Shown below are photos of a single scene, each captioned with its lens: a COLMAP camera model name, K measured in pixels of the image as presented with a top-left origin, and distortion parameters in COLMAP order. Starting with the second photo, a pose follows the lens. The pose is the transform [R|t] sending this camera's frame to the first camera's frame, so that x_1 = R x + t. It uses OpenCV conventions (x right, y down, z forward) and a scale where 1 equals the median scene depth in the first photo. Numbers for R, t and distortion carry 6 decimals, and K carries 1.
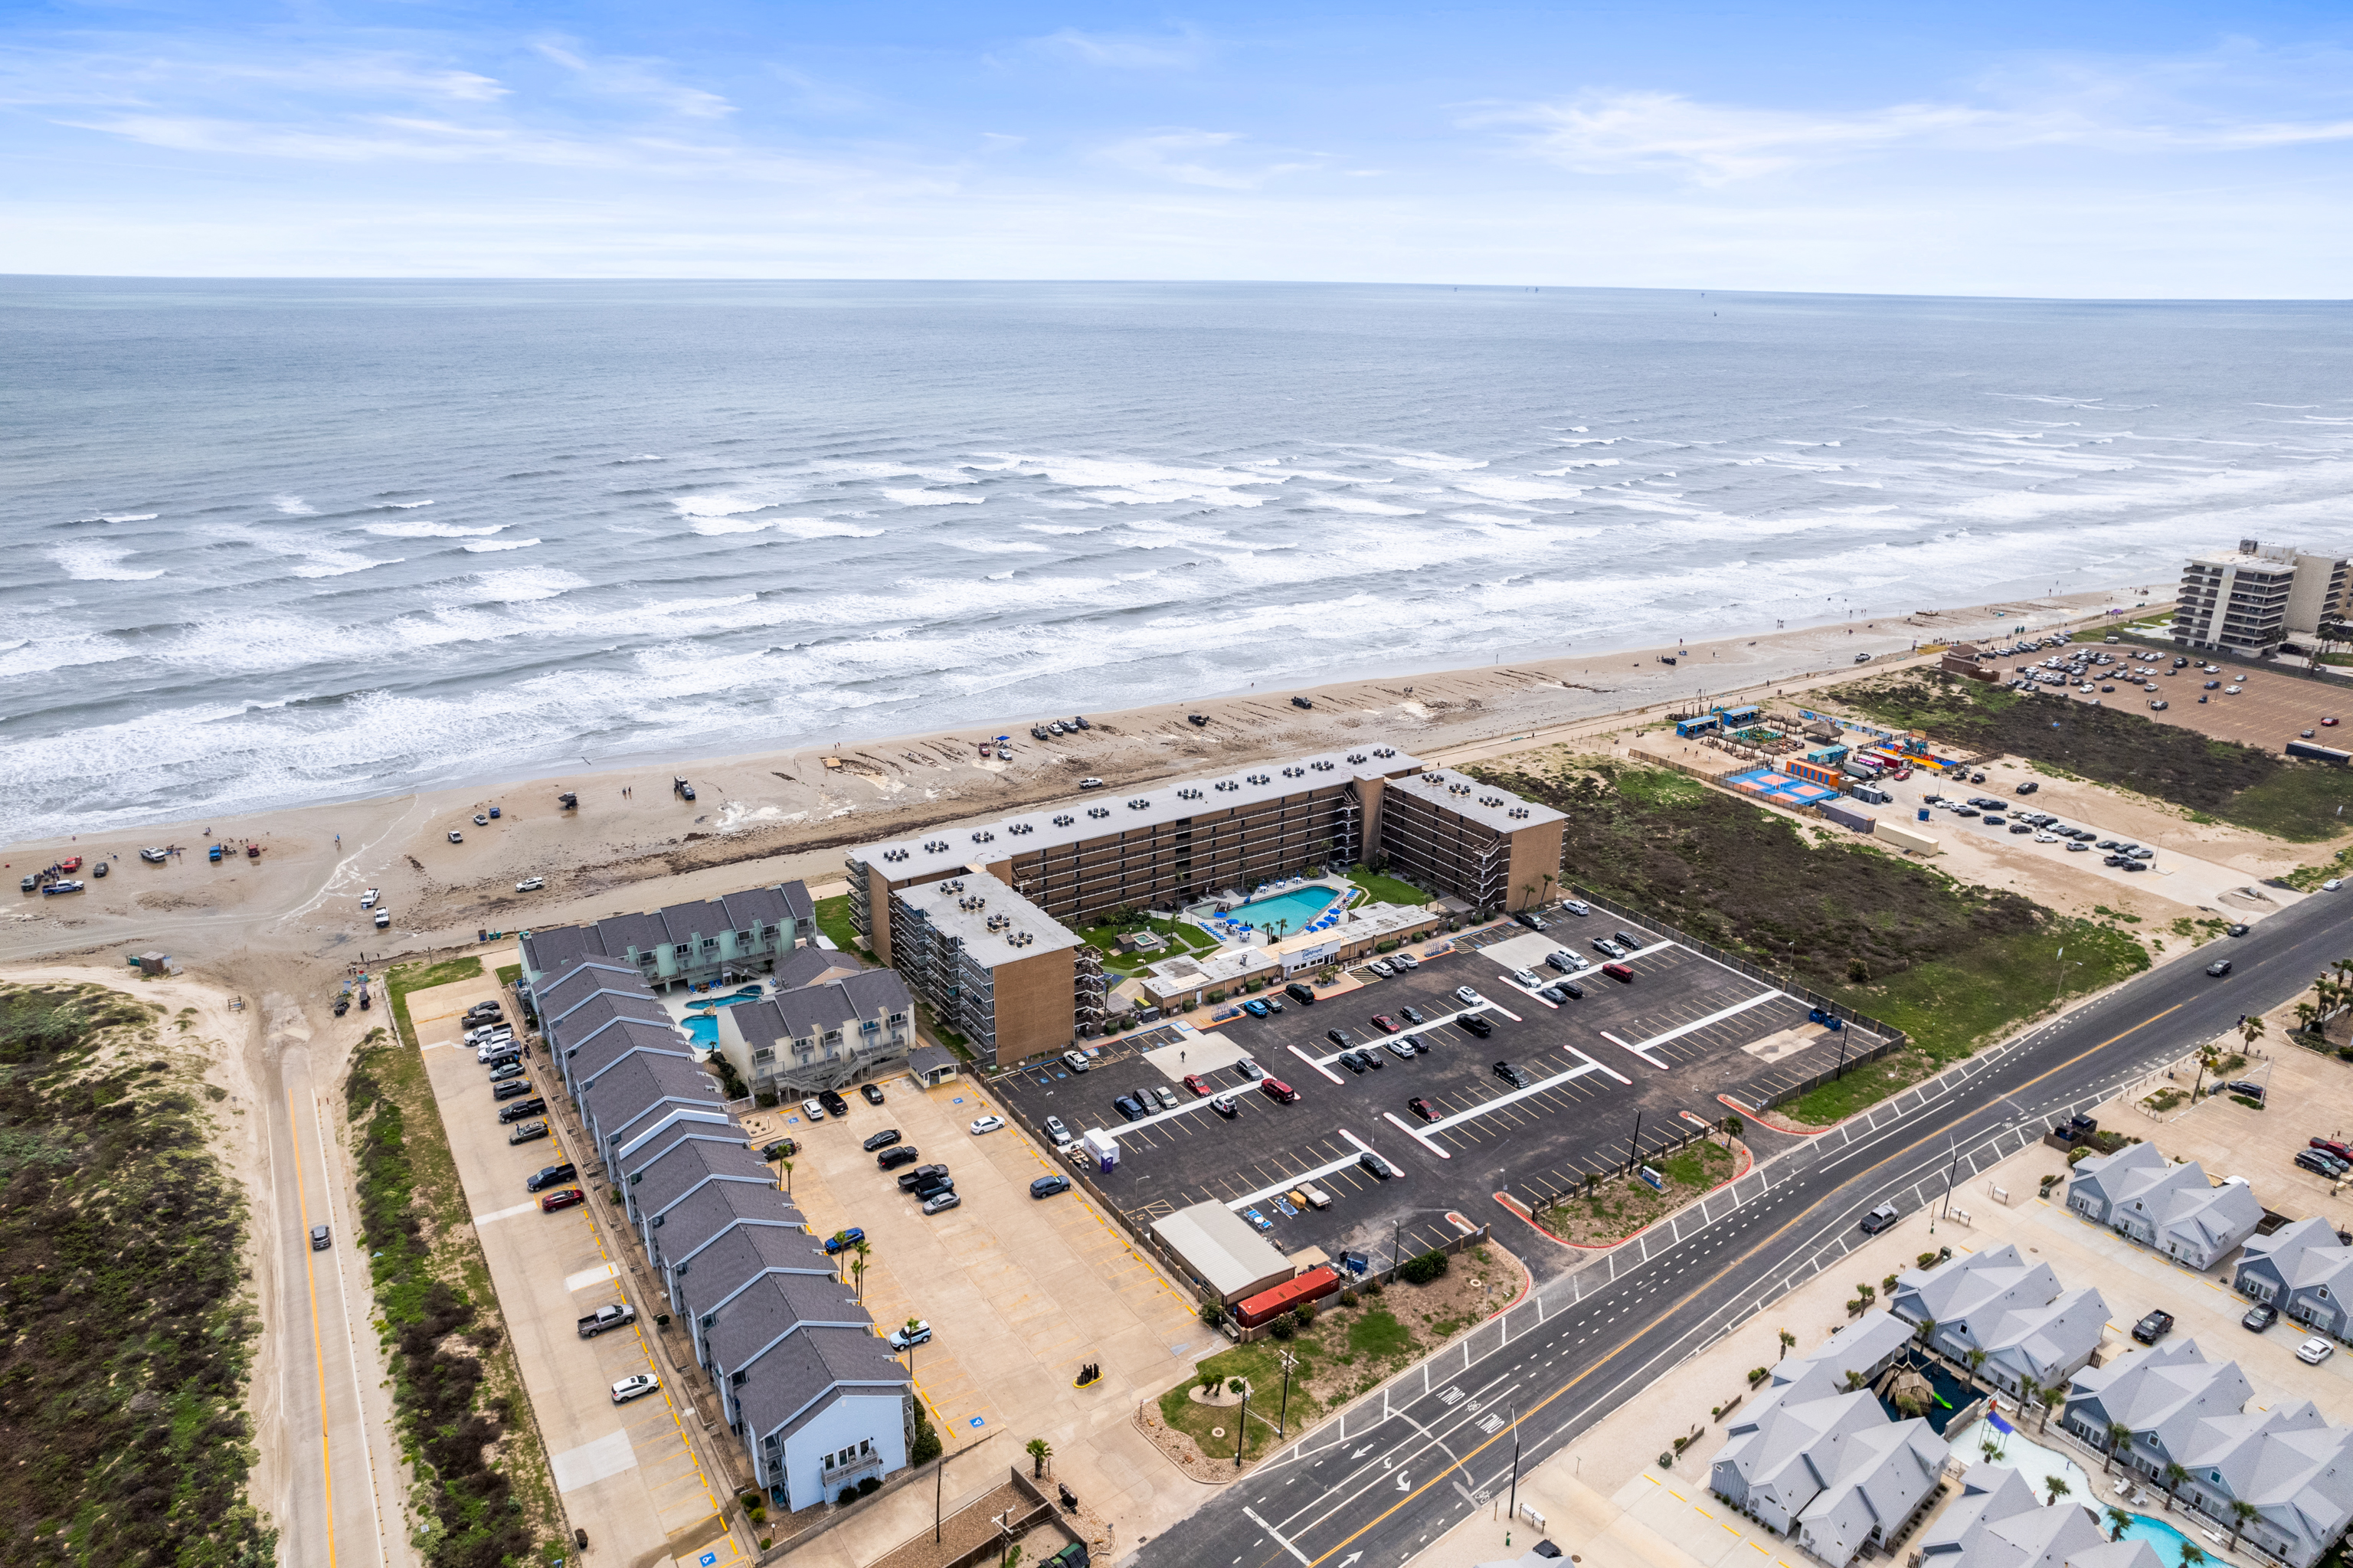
lens RADIAL K [[1511.1, 0, 1176.5], [0, 1511.1, 784.0], [0, 0, 1]] dist [-0.070145, 0.058901]
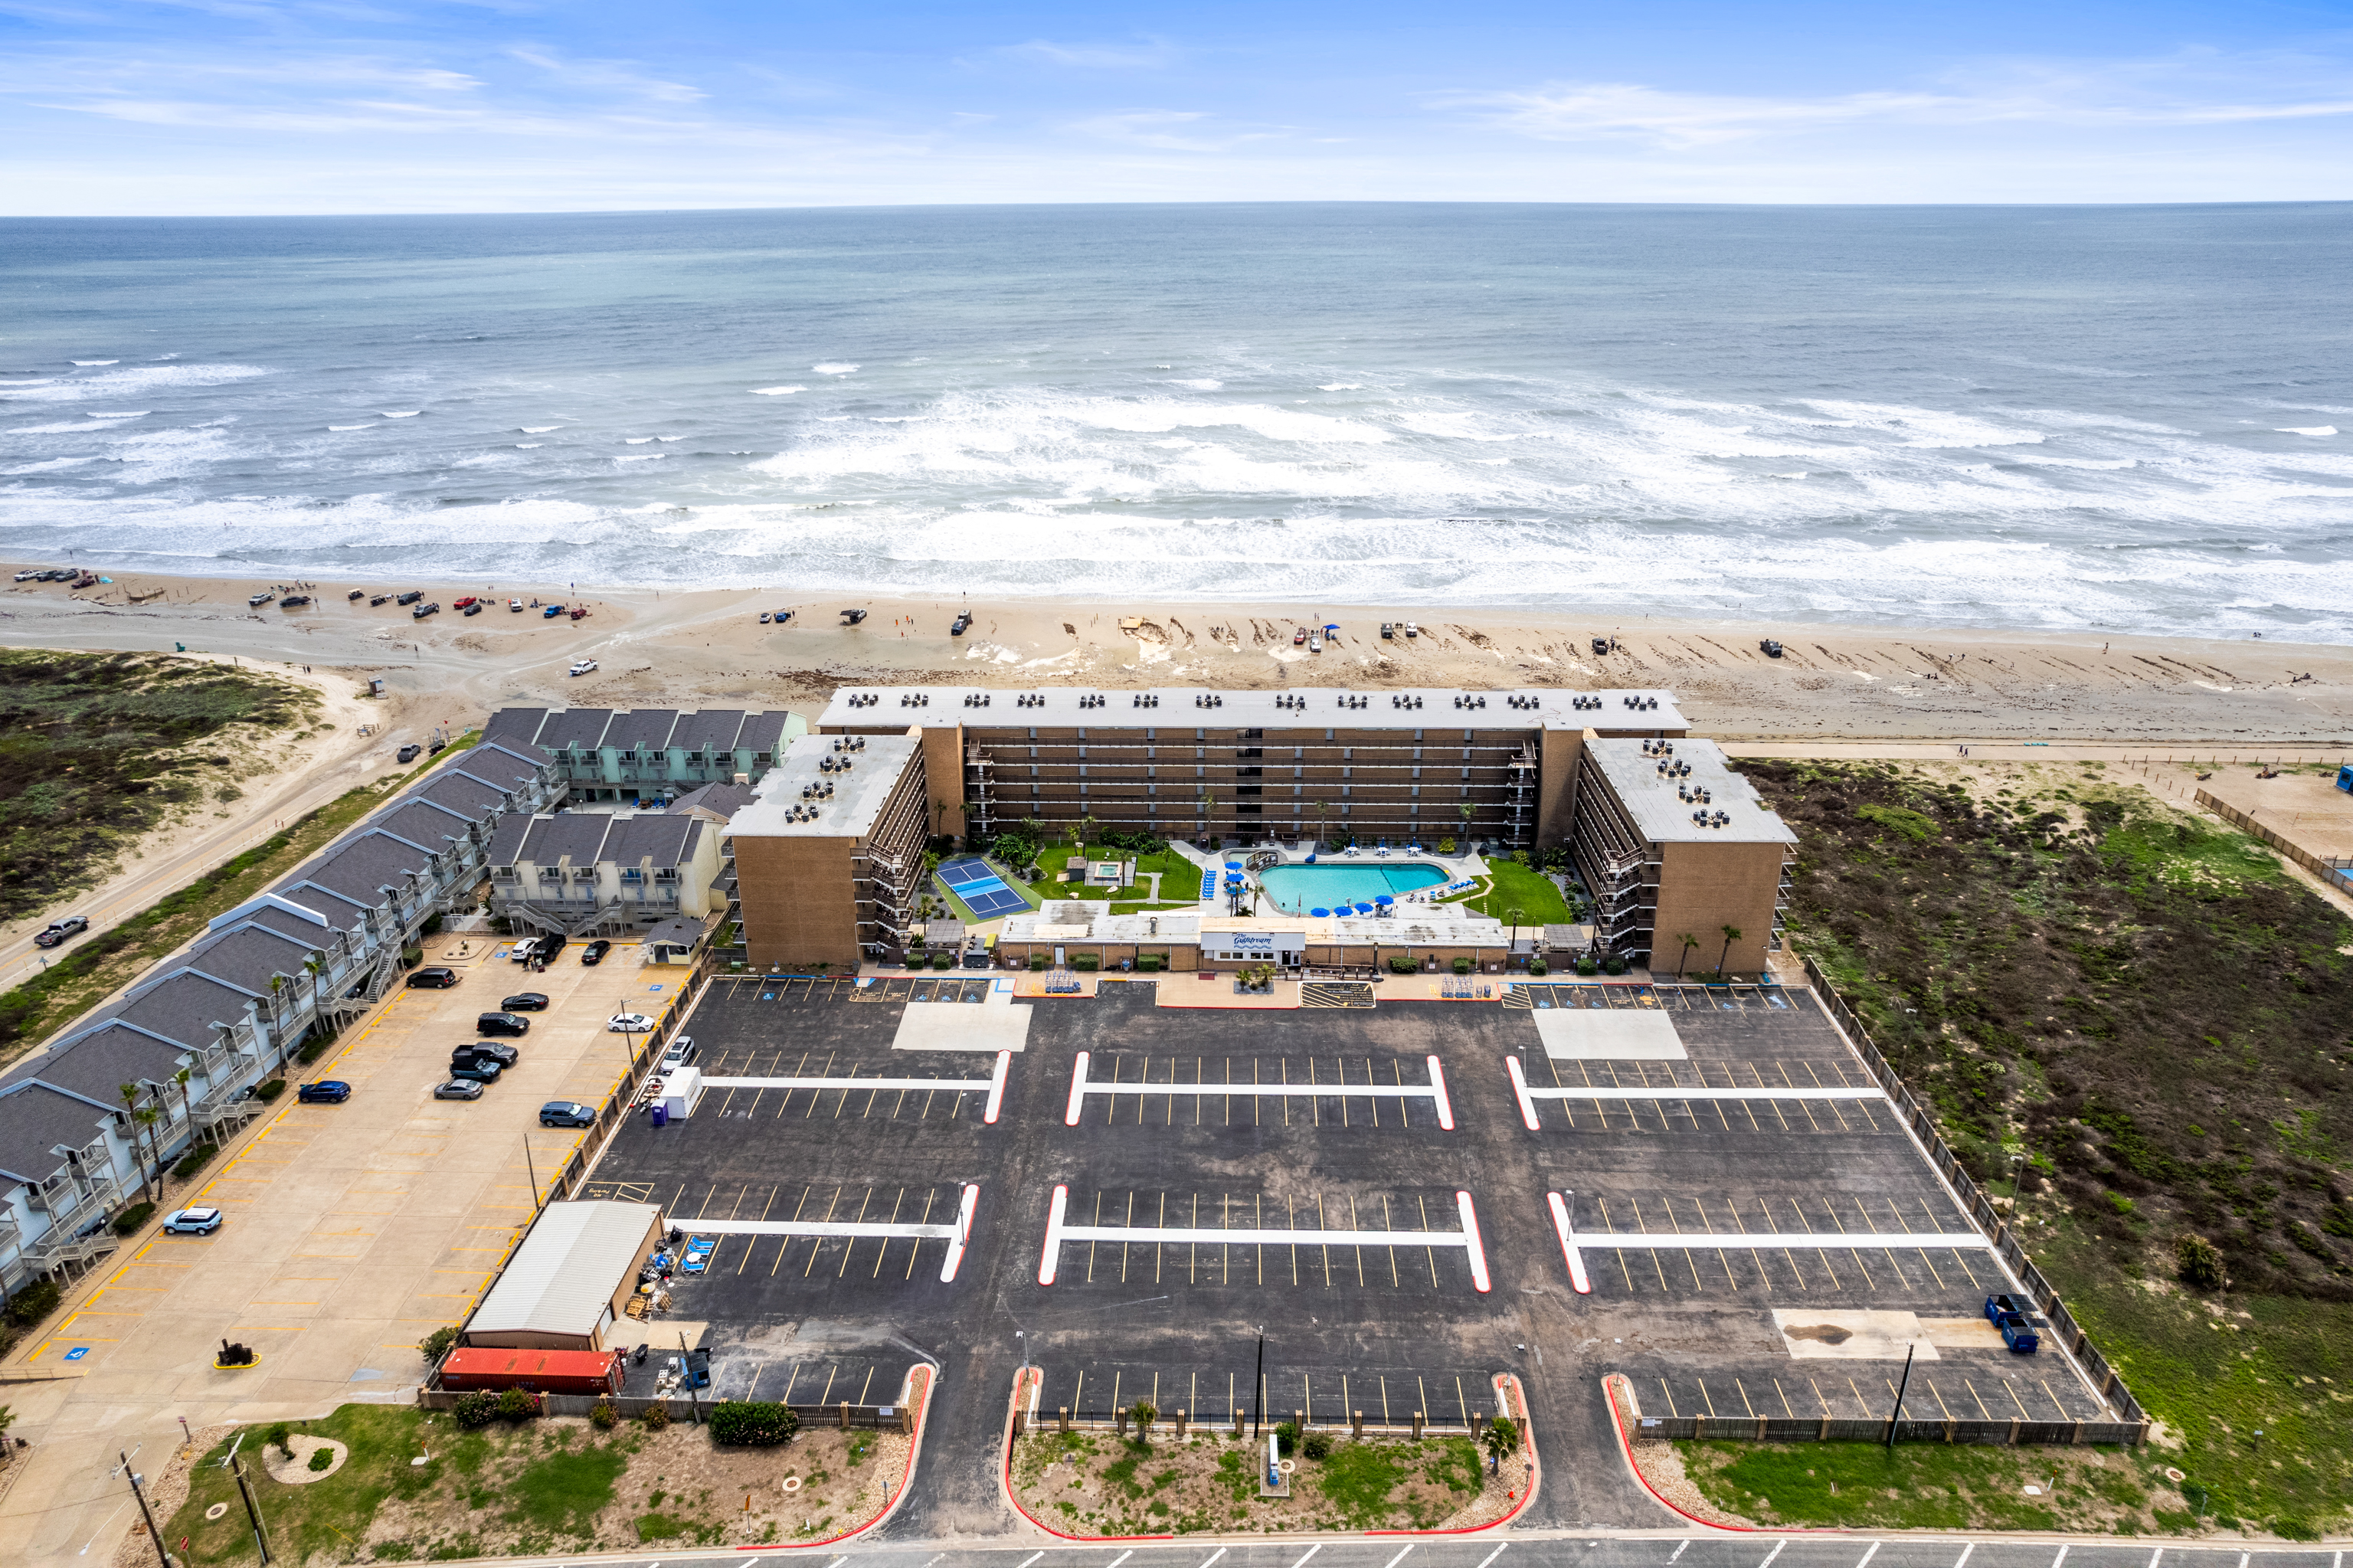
lens RADIAL K [[1511.1, 0, 1176.5], [0, 1511.1, 784.0], [0, 0, 1]] dist [-0.070145, 0.058901]
pose [[0.819065, 0.197349, -0.538689, 0.421394], [-0.172777, 0.980232, 0.096404, -0.017385], [0.547066, 0.014112, 0.836971, 0.416604]]
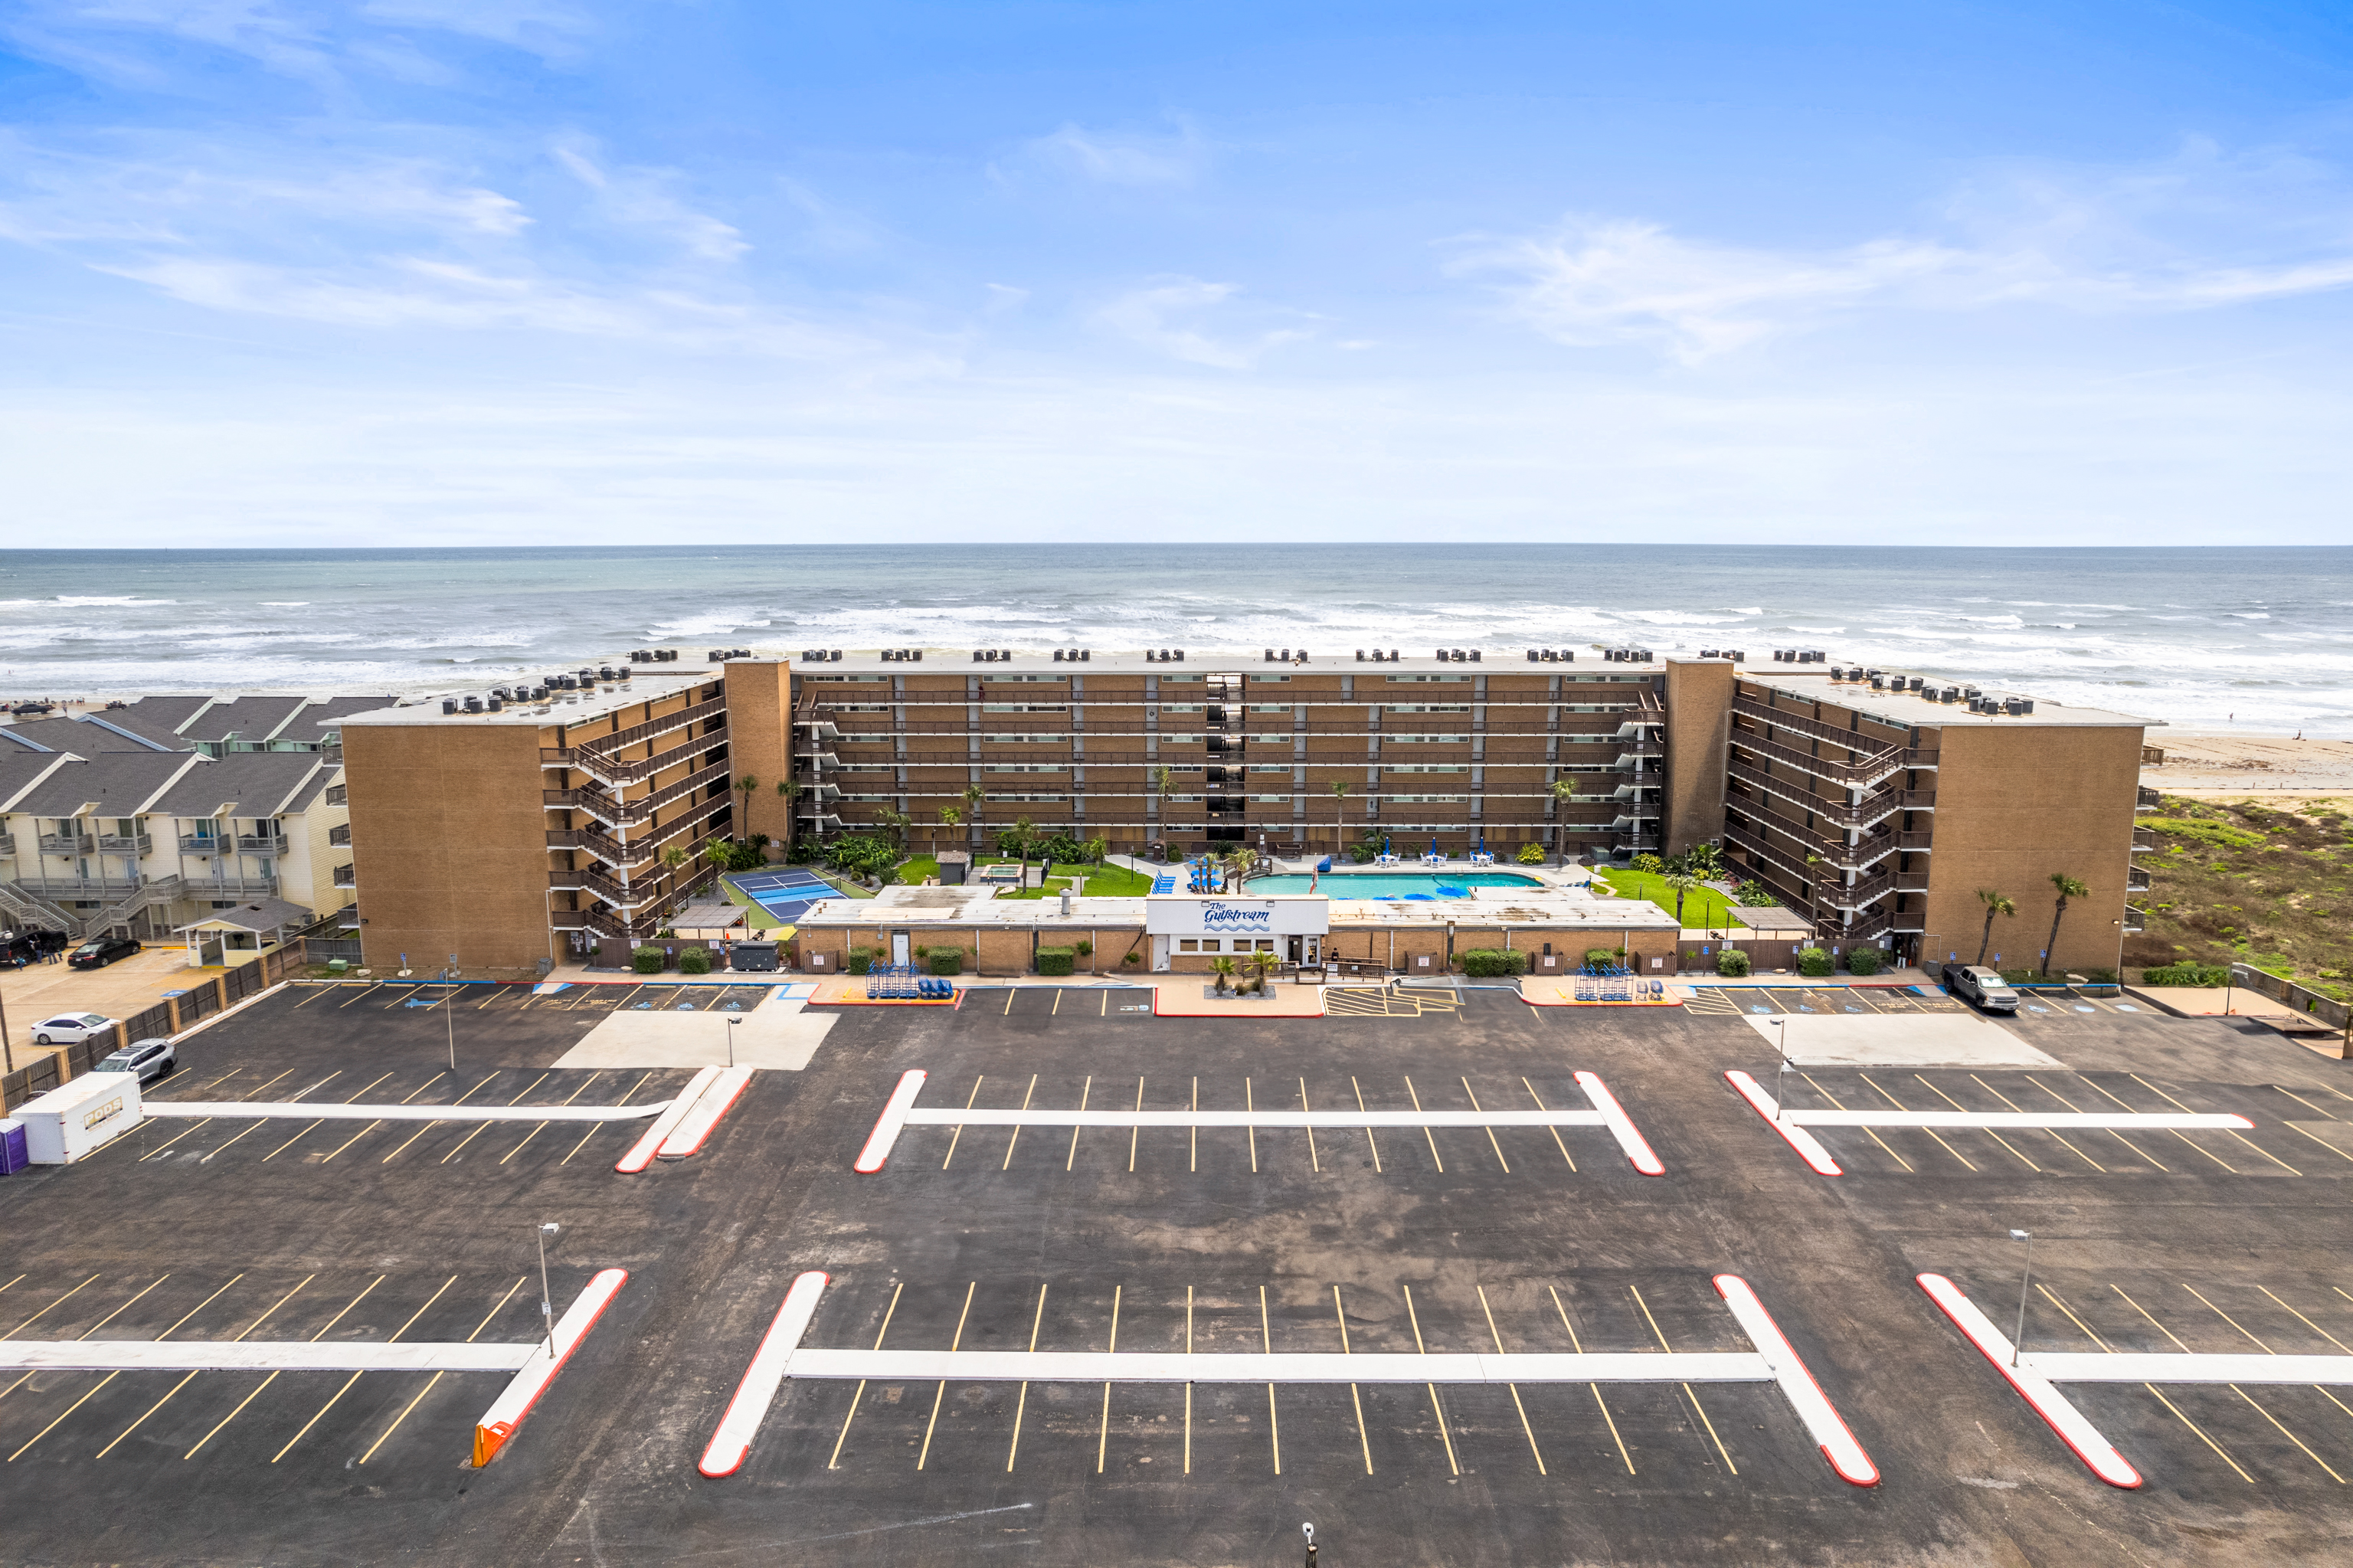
lens RADIAL K [[1527.0, 0, 1176.7], [0, 1527.0, 714.7], [0, 0, 1]] dist [-0.072824, 0.057917]
pose [[0.830369, 0.056335, -0.554358, 0.297234], [-0.172877, 0.971829, -0.160193, 0.129164], [0.529717, 0.228855, 0.816716, 0.668548]]
